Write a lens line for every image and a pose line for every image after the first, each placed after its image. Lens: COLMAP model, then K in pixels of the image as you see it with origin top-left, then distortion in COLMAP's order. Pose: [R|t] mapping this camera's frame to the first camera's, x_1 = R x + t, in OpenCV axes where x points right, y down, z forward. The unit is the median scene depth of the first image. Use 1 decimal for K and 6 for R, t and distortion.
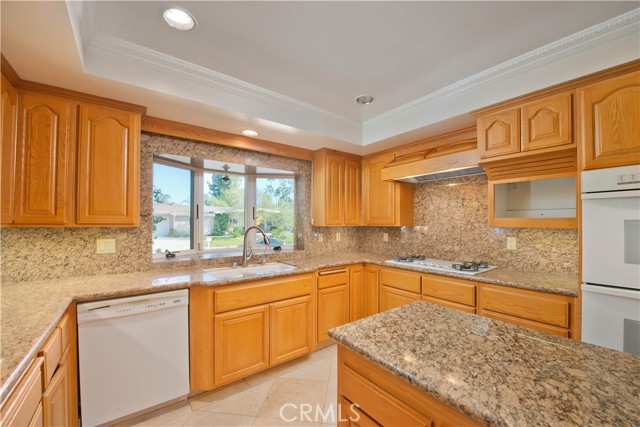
lens RADIAL K [[256.4, 0, 318.8], [0, 256.4, 220.4], [0, 0, 1]] dist [-0.022186, -0.000922]
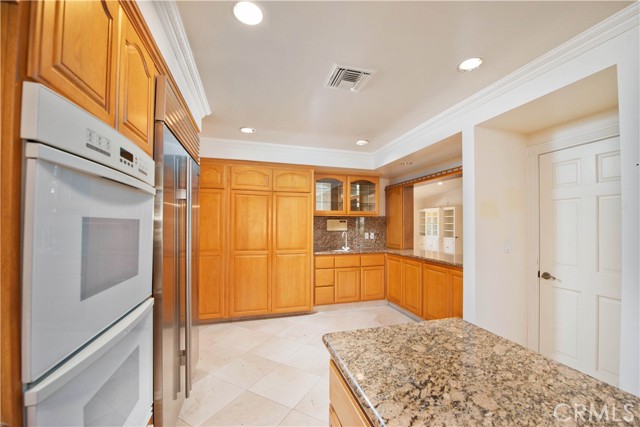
lens RADIAL K [[256.4, 0, 321.5], [0, 256.4, 220.3], [0, 0, 1]] dist [-0.022186, -0.000922]
pose [[-0.936206, 0.003143, 0.351438, 0.503431], [-0.006489, 0.999635, -0.026226, 0.012963], [-0.351393, -0.026834, -0.935844, 1.129921]]
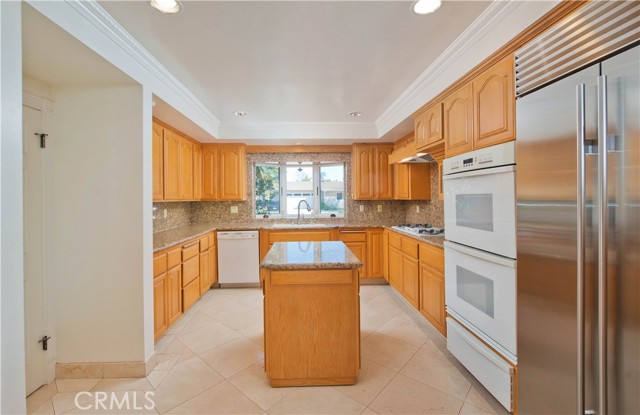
lens RADIAL K [[273.8, 0, 307.8], [0, 273.8, 197.7], [0, 0, 1]] dist [0.000626, 0.000016]
pose [[0.816838, -0.008956, -0.576798, 1.240468], [0.016585, 0.999831, 0.007963, -0.009167], [0.576629, -0.016070, 0.816848, -0.650768]]
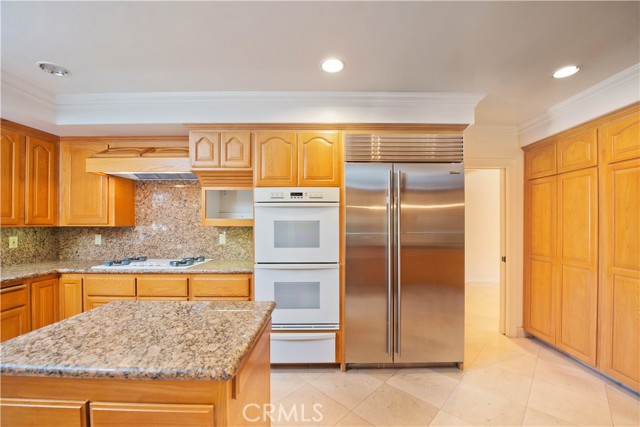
lens RADIAL K [[256.4, 0, 330.0], [0, 256.4, 223.2], [0, 0, 1]] dist [-0.022186, -0.000922]
pose [[0.590866, -0.000709, 0.806769, 0.095895], [-0.008252, 0.999942, 0.006923, -0.000506], [-0.806728, -0.010747, 0.590826, -0.234457]]
